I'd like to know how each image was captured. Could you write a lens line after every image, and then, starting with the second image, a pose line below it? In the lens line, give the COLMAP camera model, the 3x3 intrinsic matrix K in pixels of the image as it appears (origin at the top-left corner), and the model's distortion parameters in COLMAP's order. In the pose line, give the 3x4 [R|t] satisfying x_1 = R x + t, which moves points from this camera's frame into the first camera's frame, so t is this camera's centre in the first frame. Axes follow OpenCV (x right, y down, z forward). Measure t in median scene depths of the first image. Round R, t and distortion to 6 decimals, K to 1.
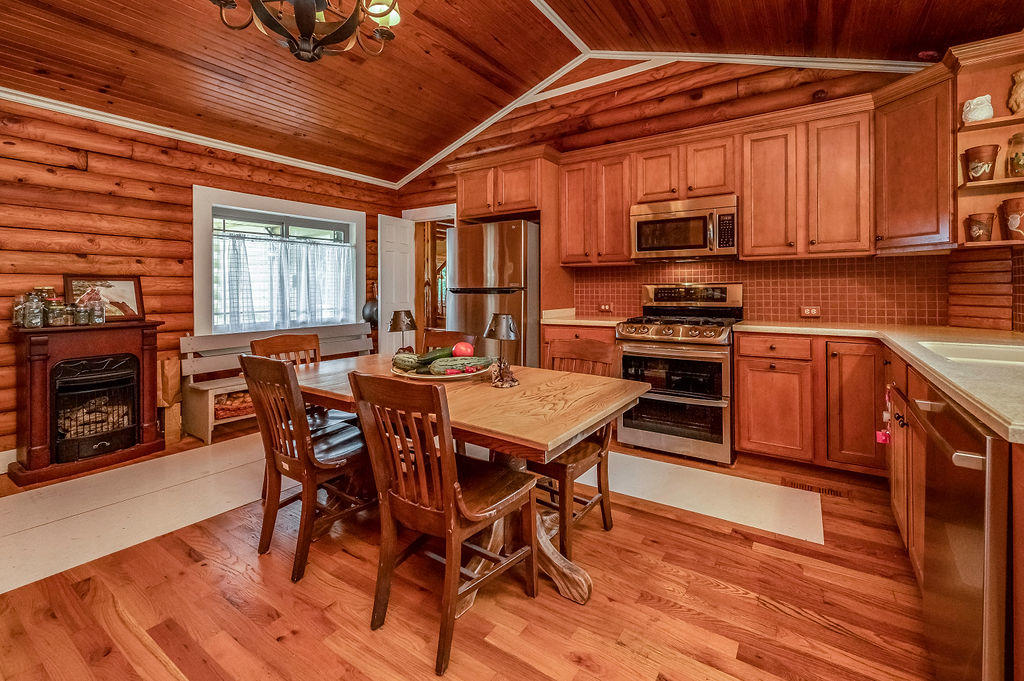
lens RADIAL K [[419.5, 0, 513.4], [0, 419.5, 281.9], [0, 0, 1]] dist [0.000449, -0.000527]
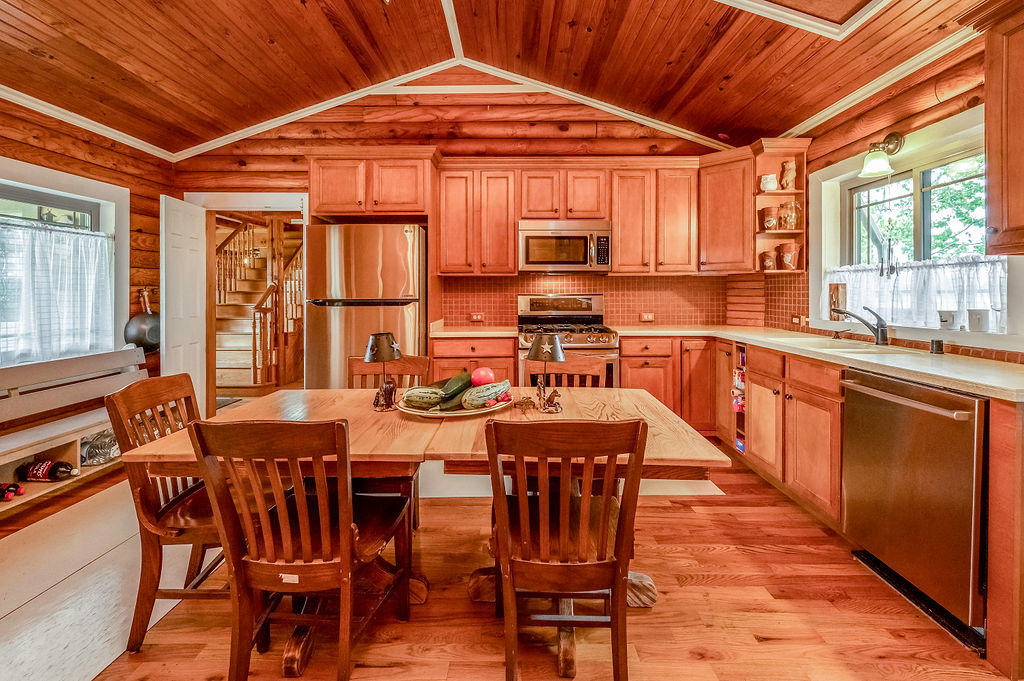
lens RADIAL K [[419.7, 0, 510.2], [0, 419.7, 288.3], [0, 0, 1]] dist [-0.000078, -0.000445]
pose [[0.849272, 0.007612, 0.527901, -0.280668], [-0.009471, 0.999955, 0.000818, -0.012112], [-0.527871, -0.005694, 0.849305, 0.118441]]
